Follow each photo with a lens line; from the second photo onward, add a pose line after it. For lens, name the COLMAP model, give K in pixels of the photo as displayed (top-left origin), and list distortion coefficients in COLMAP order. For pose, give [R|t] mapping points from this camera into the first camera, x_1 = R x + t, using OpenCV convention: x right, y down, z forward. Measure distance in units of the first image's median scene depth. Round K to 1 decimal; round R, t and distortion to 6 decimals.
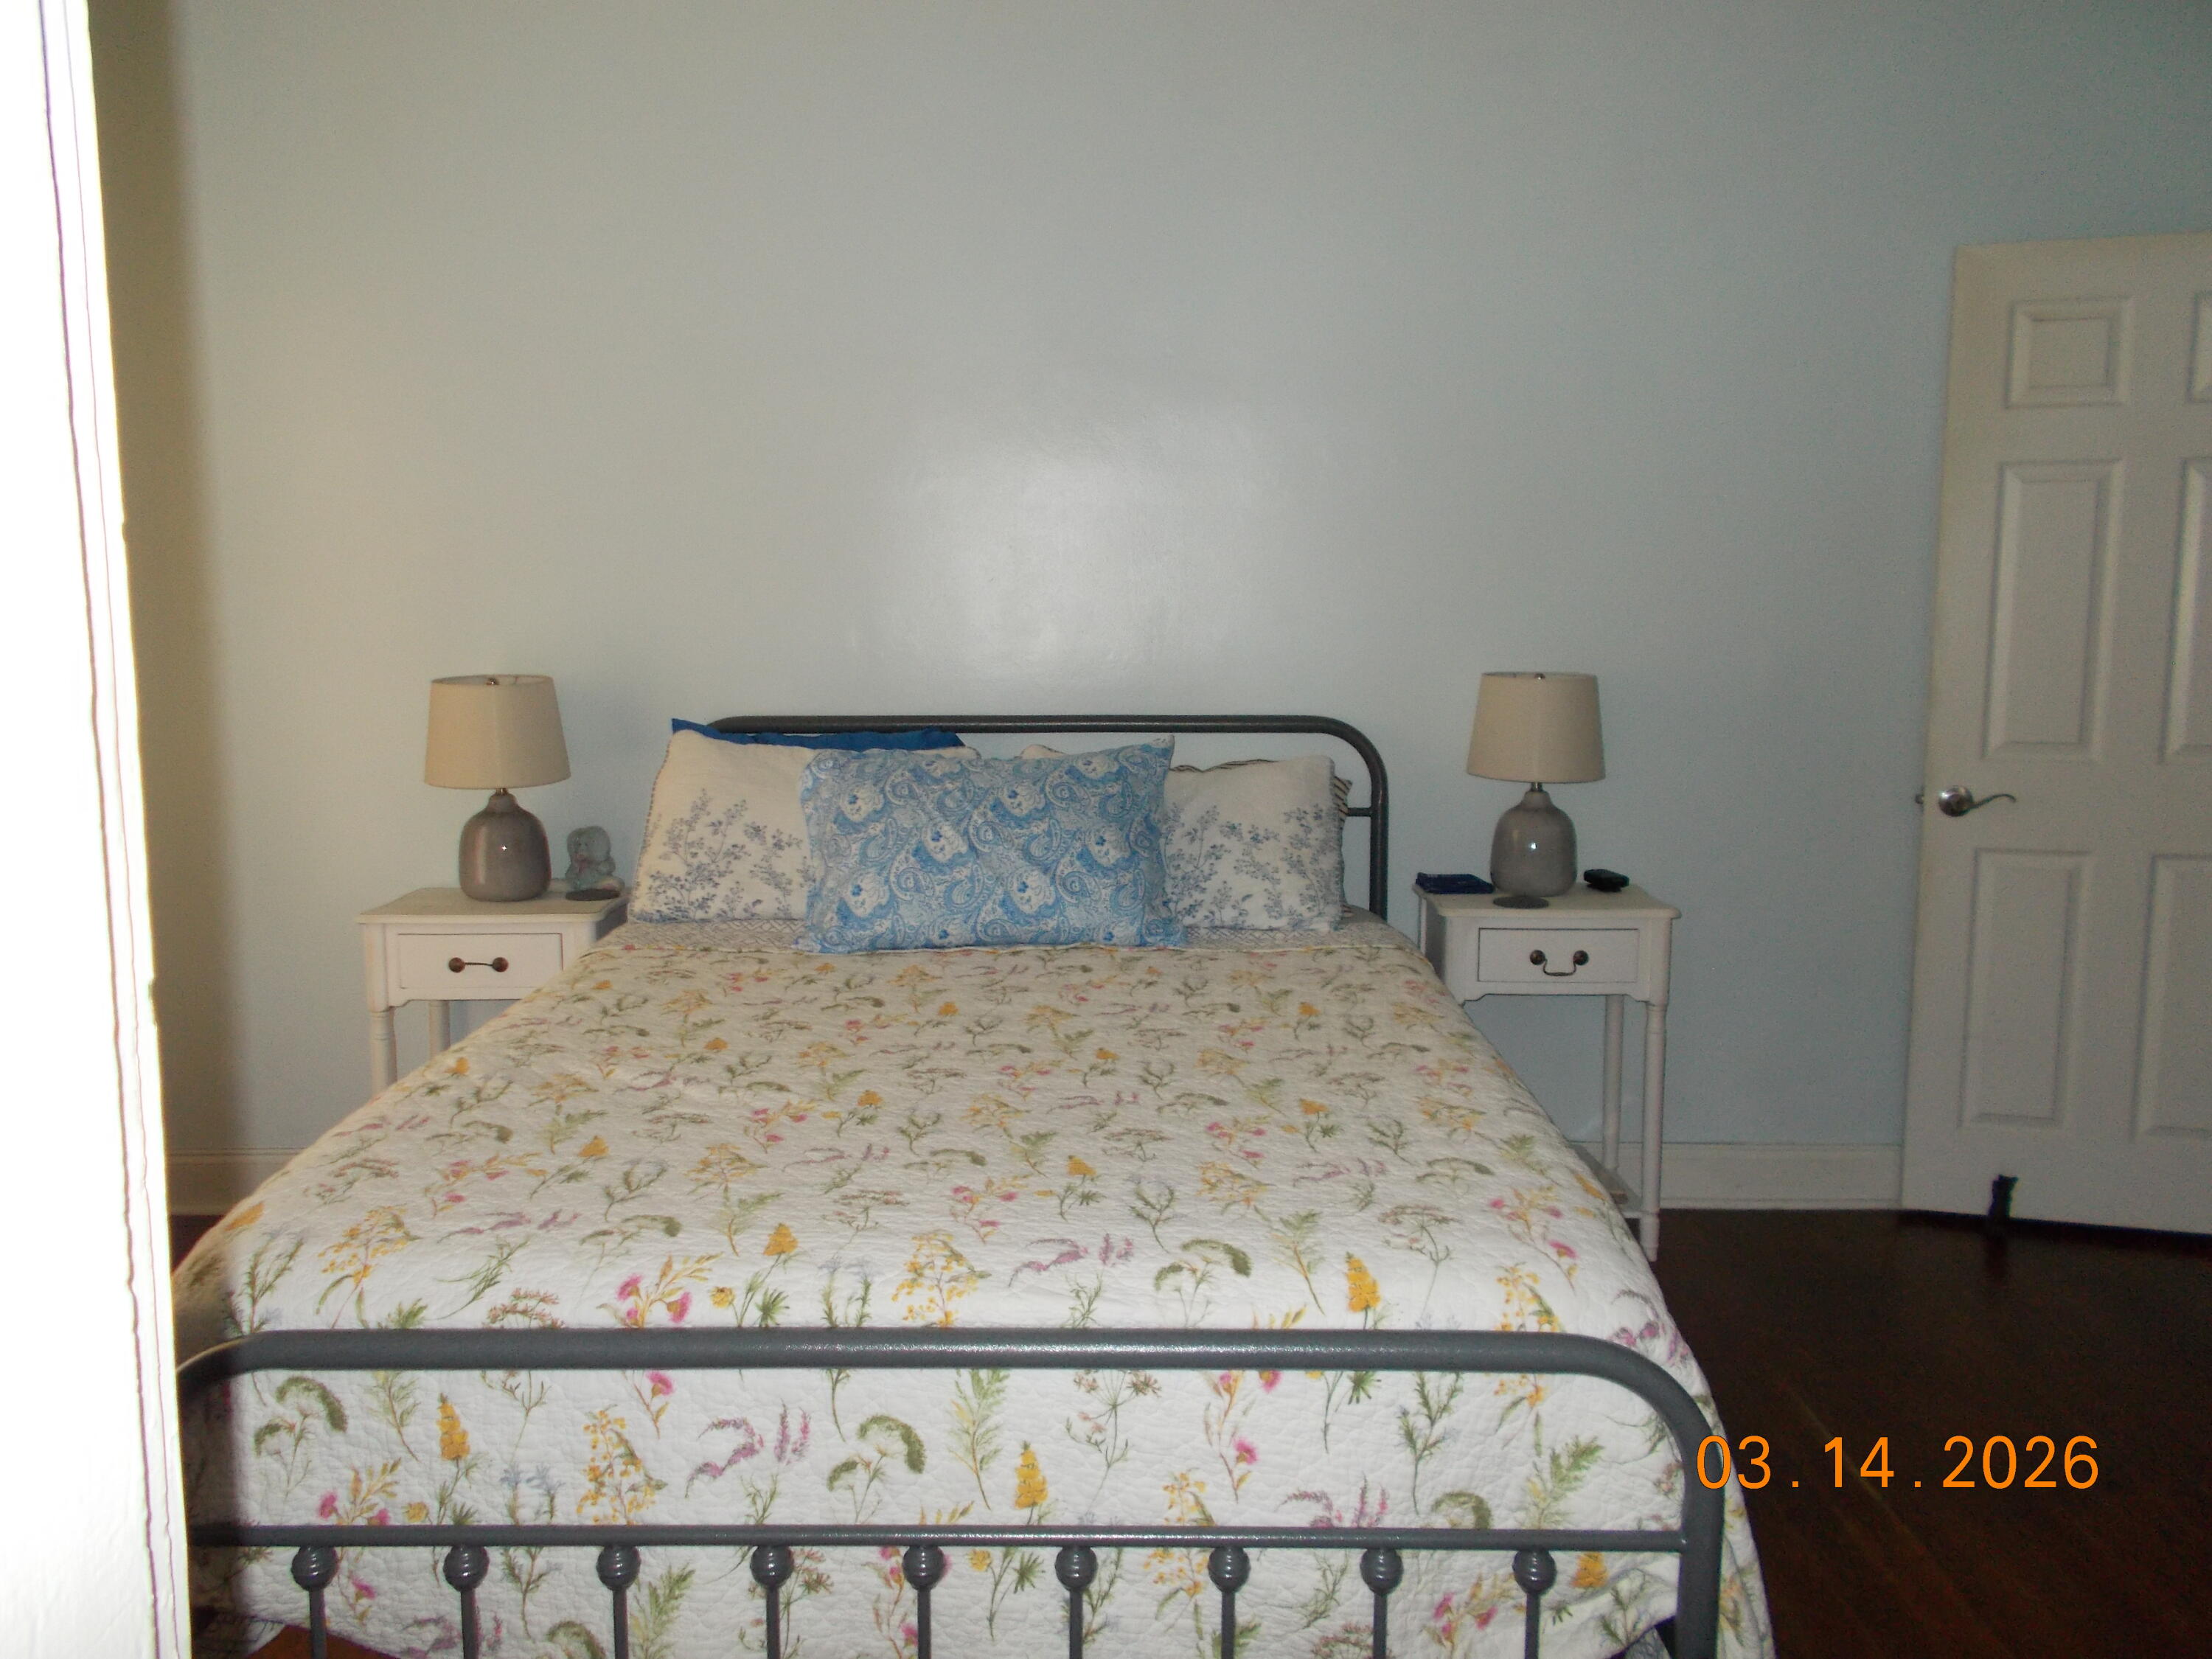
lens RADIAL K [[1730.6, 0, 1110.0], [0, 1730.6, 819.1], [0, 0, 1]] dist [0.025902, -0.005524]
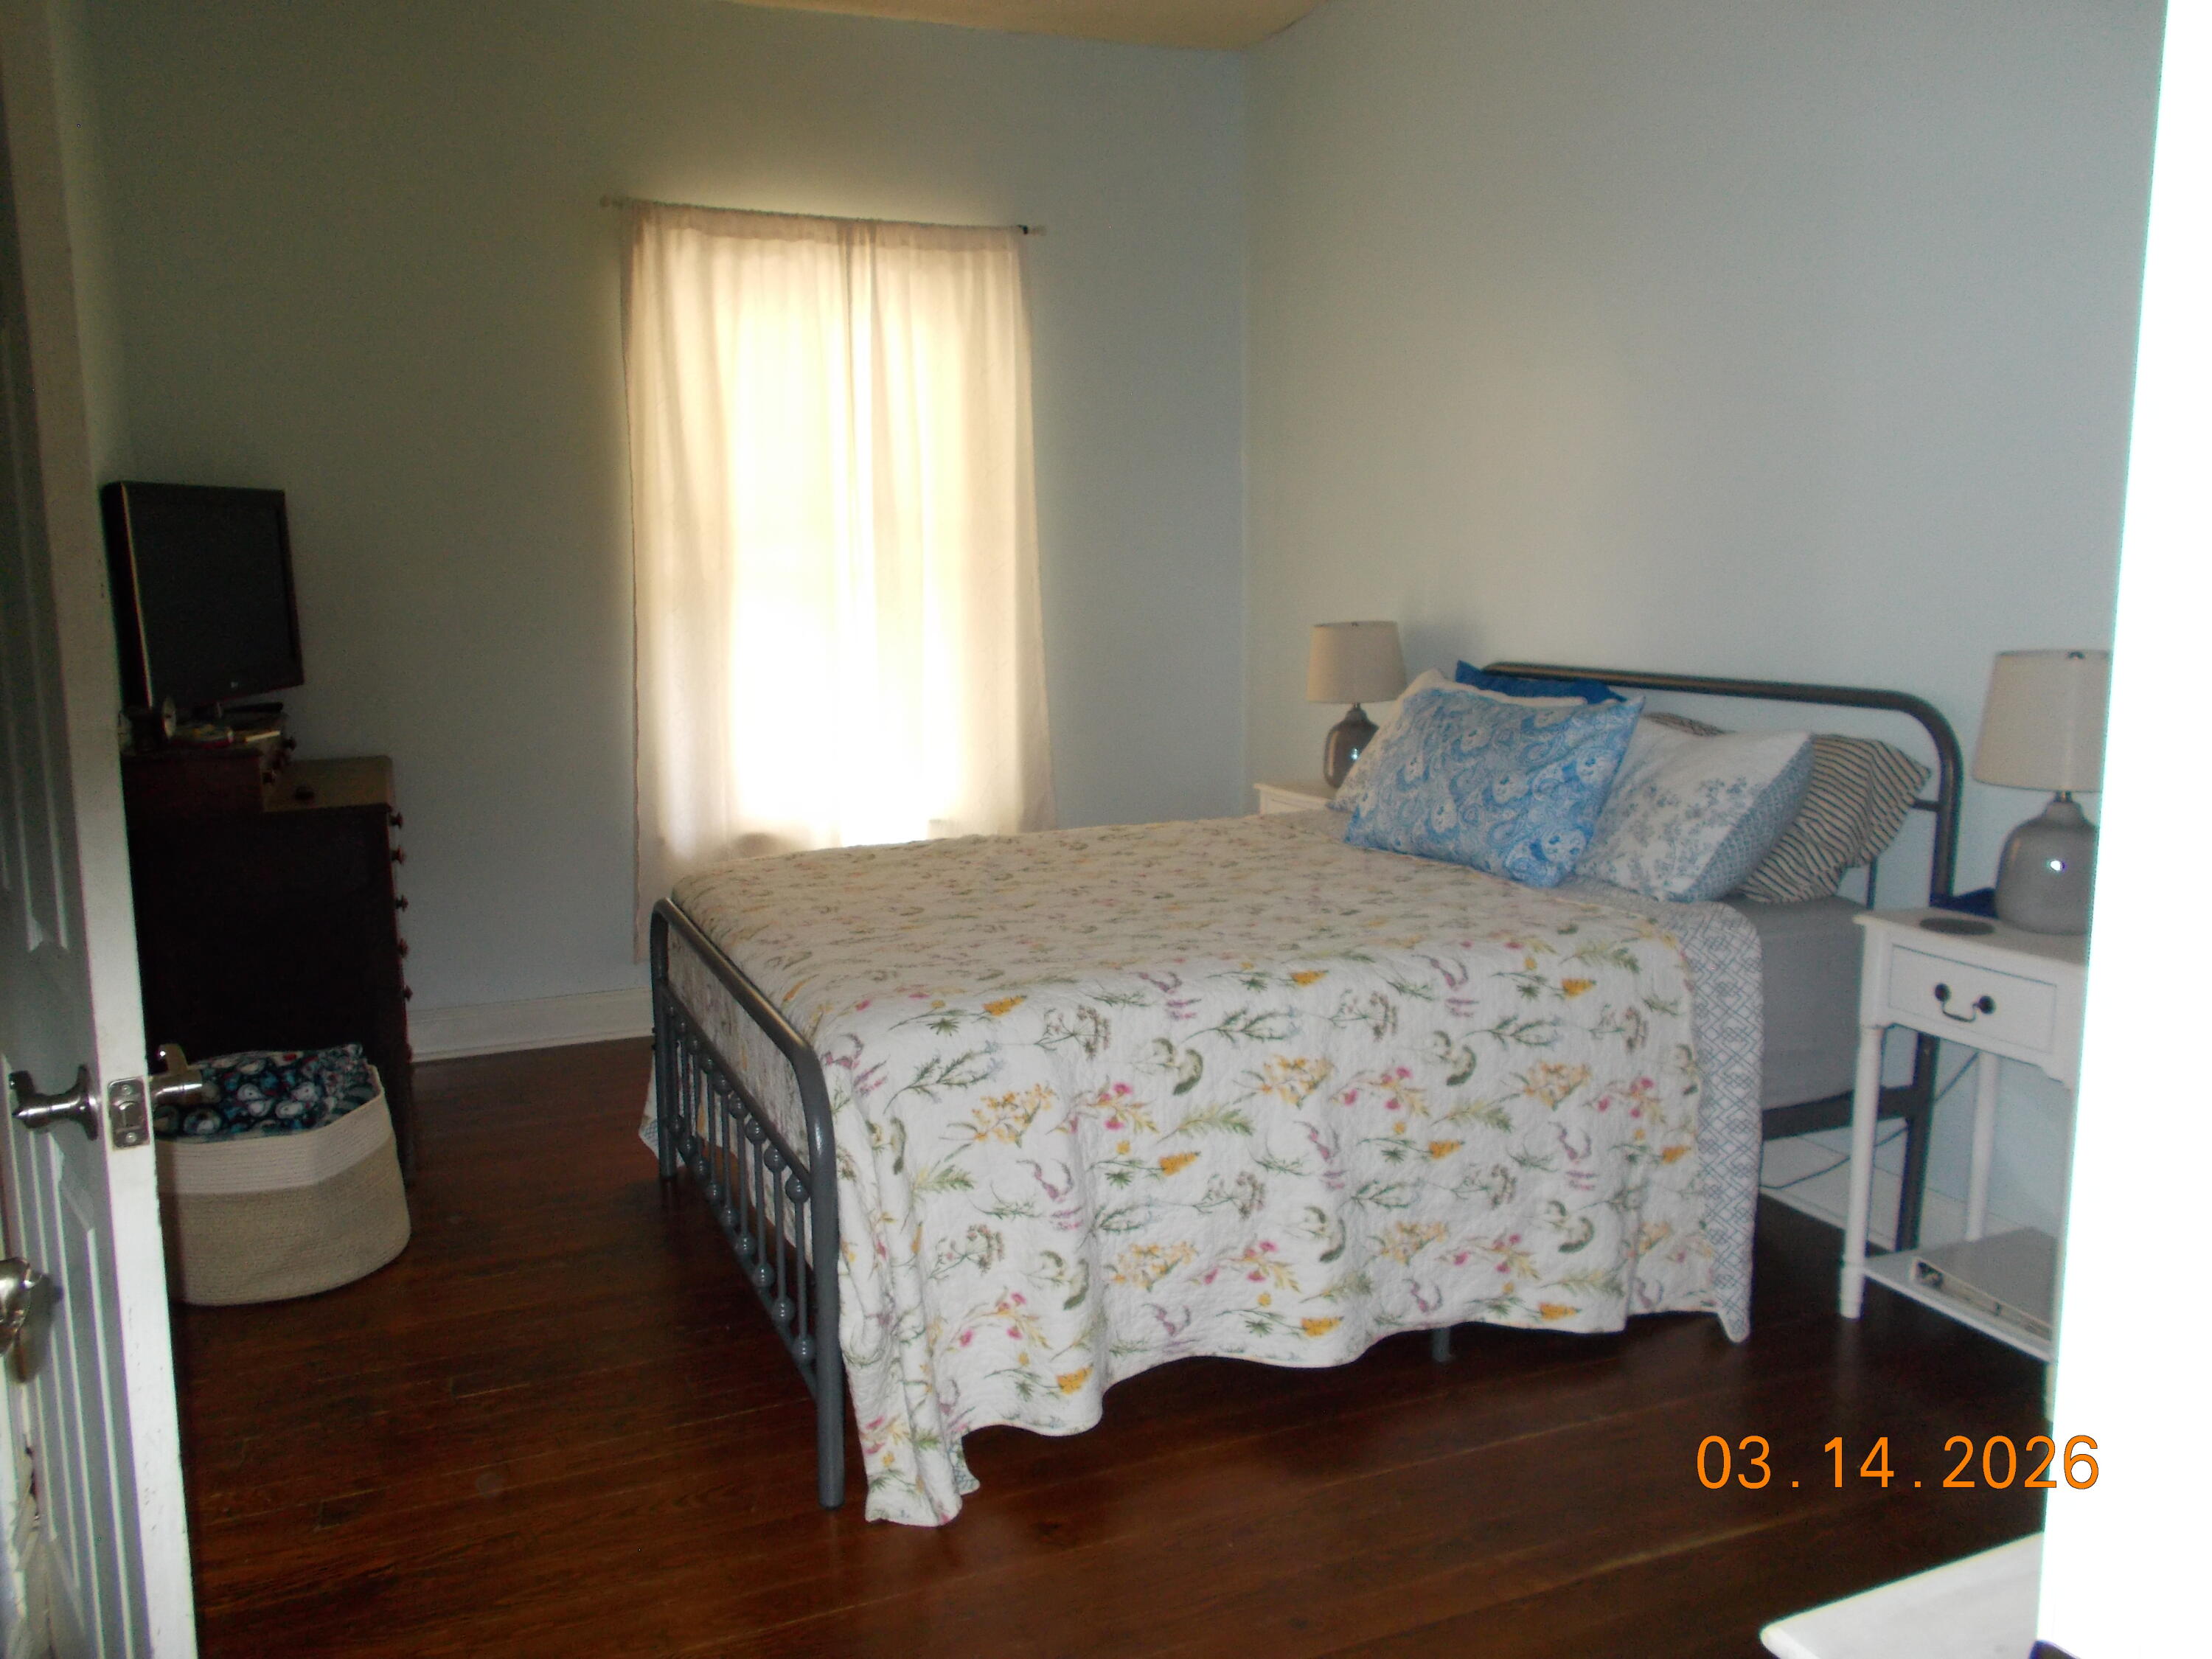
lens RADIAL K [[1730.6, 0, 1110.0], [0, 1730.6, 819.1], [0, 0, 1]] dist [0.025902, -0.005524]
pose [[0.394644, 0.131786, -0.909334, 0.840209], [-0.110127, 0.989311, 0.095582, -0.038643], [0.912210, 0.062421, 0.404939, 0.289569]]
